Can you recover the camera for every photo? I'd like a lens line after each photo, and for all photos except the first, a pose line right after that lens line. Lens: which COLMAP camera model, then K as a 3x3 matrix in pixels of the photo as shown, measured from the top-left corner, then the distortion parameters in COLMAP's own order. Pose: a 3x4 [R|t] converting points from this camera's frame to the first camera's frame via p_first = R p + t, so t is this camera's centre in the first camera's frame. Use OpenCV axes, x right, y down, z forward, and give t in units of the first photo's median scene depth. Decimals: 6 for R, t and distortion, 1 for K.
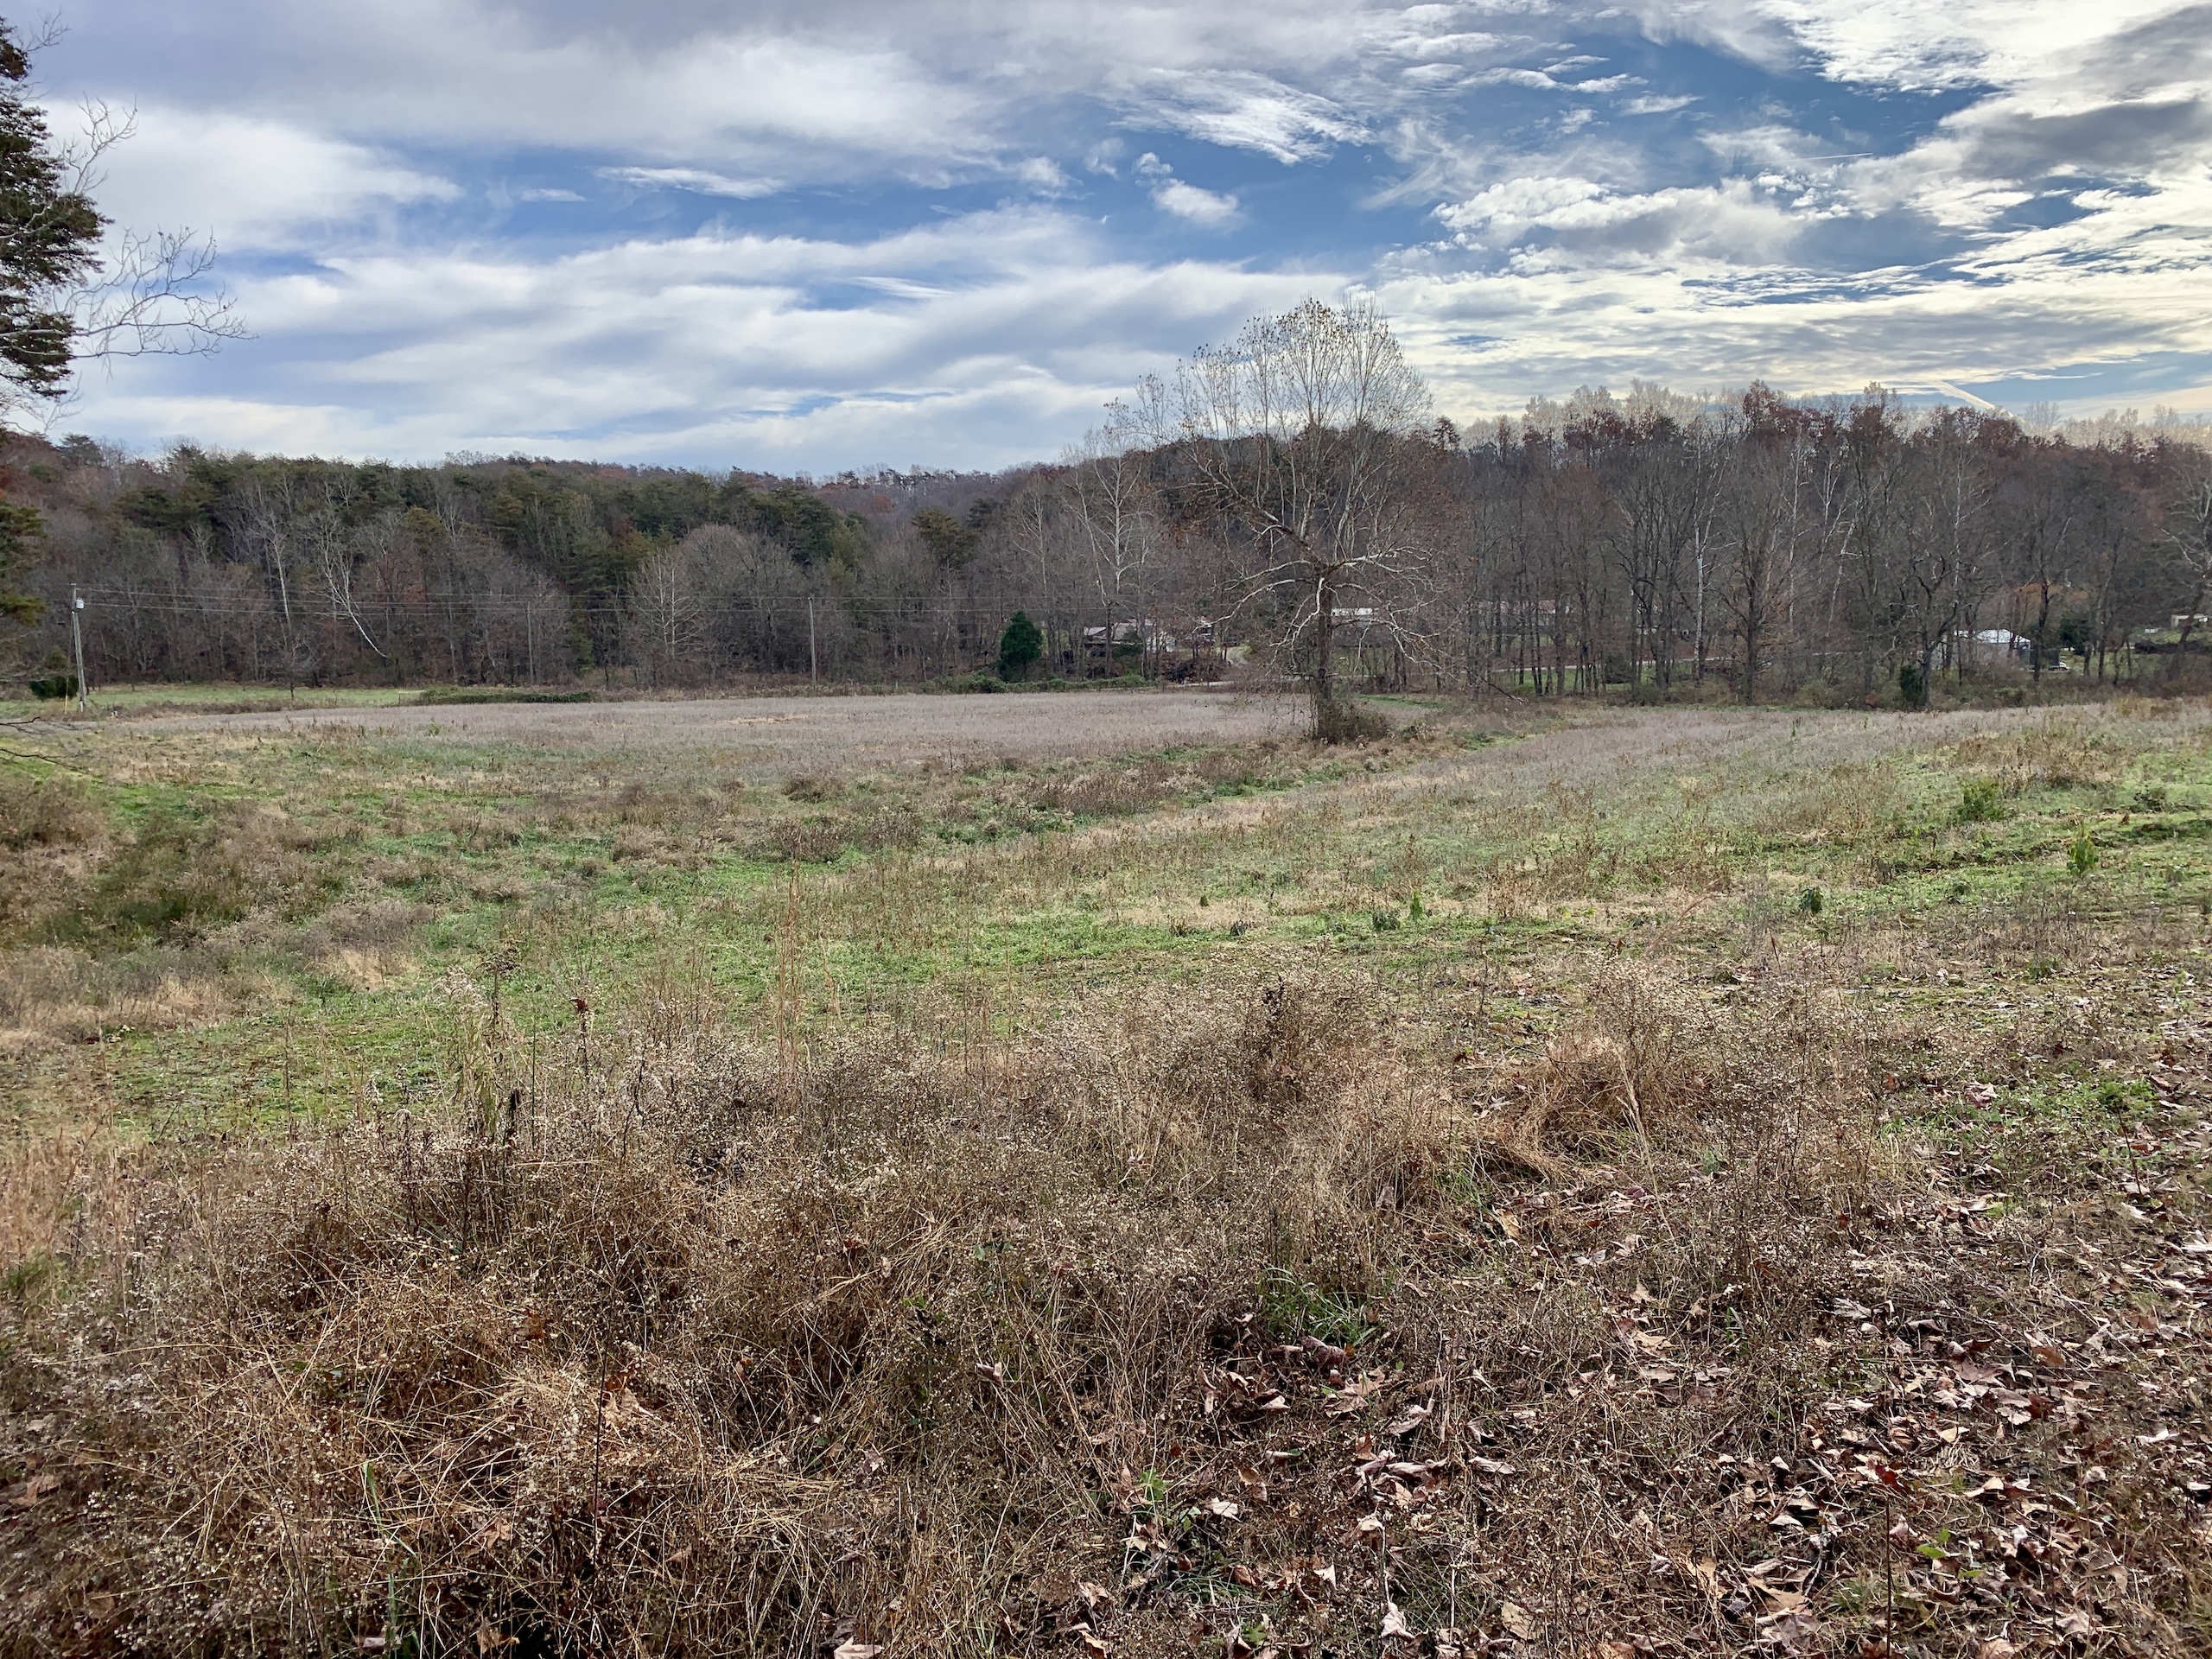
lens RADIAL K [[1678.8, 0, 1106.0], [0, 1678.8, 829.5], [0, 0, 1]] dist [-0.000134, -0.034136]
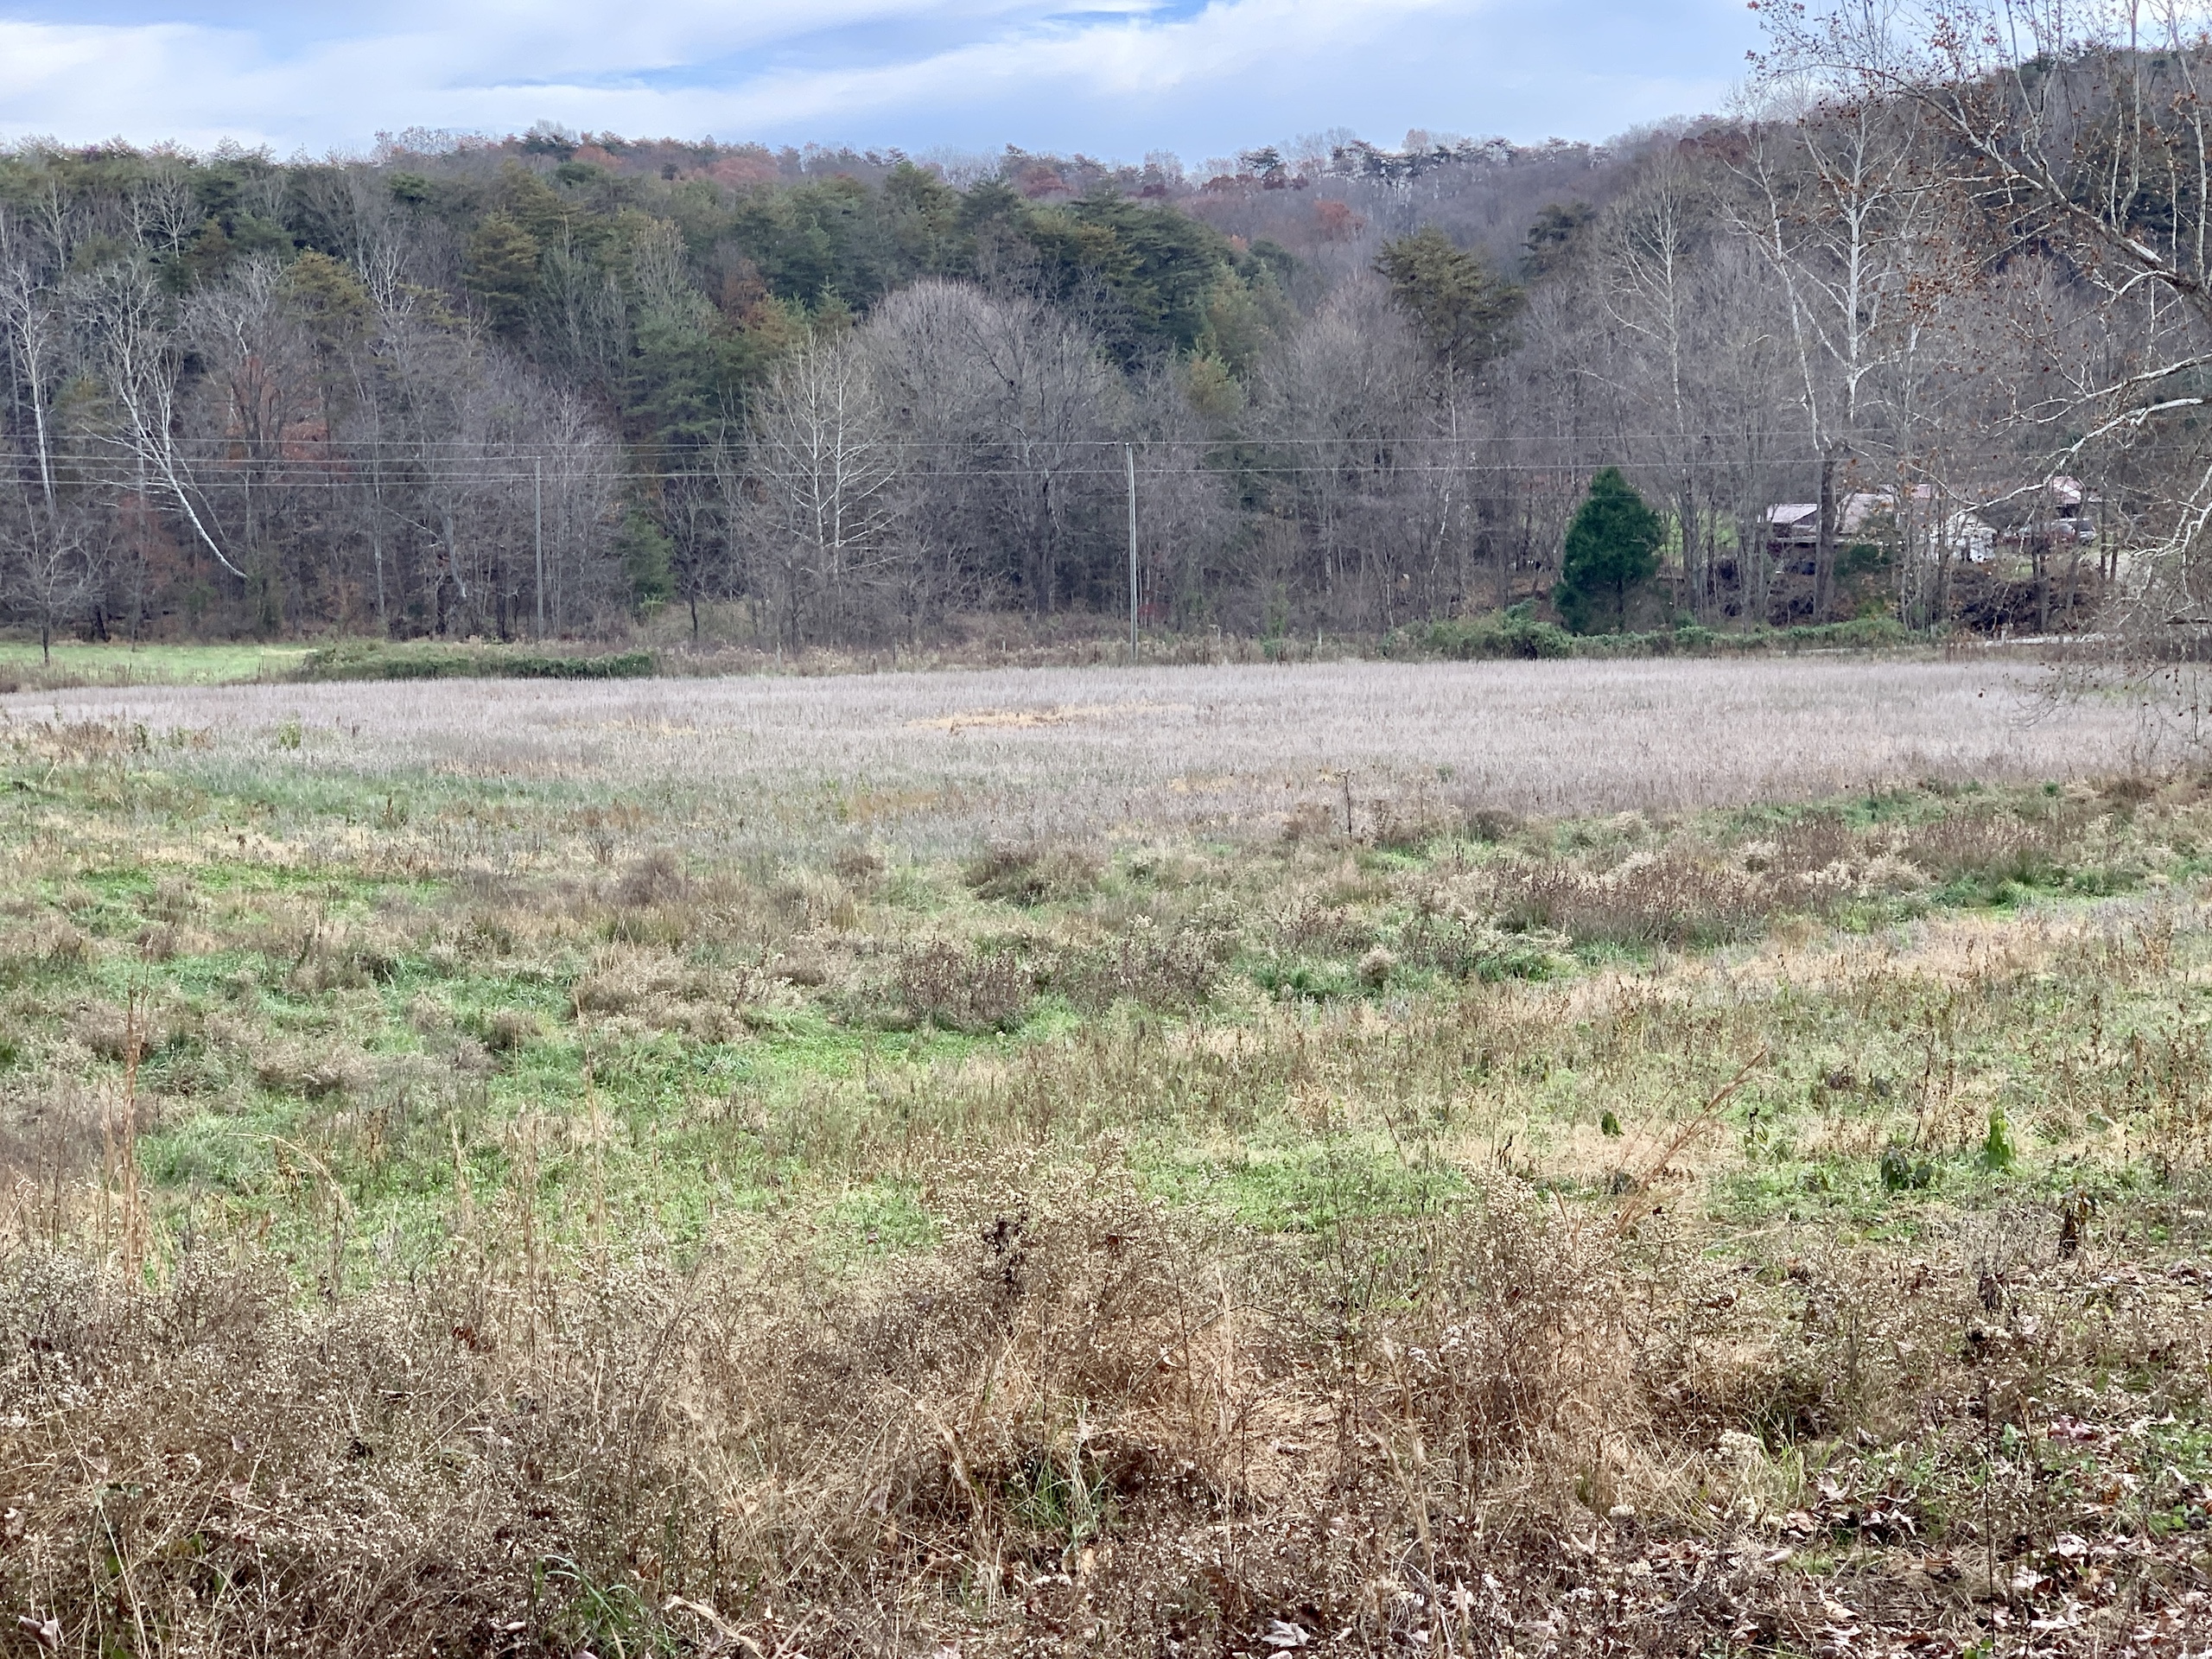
lens RADIAL K [[4140.2, 0, 1106.0], [0, 4140.2, 790.7], [0, 0, 1]] dist [-0.195621, 4.048884]
pose [[0.974482, 0.010452, -0.224221, 0.087209], [-0.020611, 0.998862, -0.043014, 0.000884], [0.223516, 0.046538, 0.973589, -0.084153]]
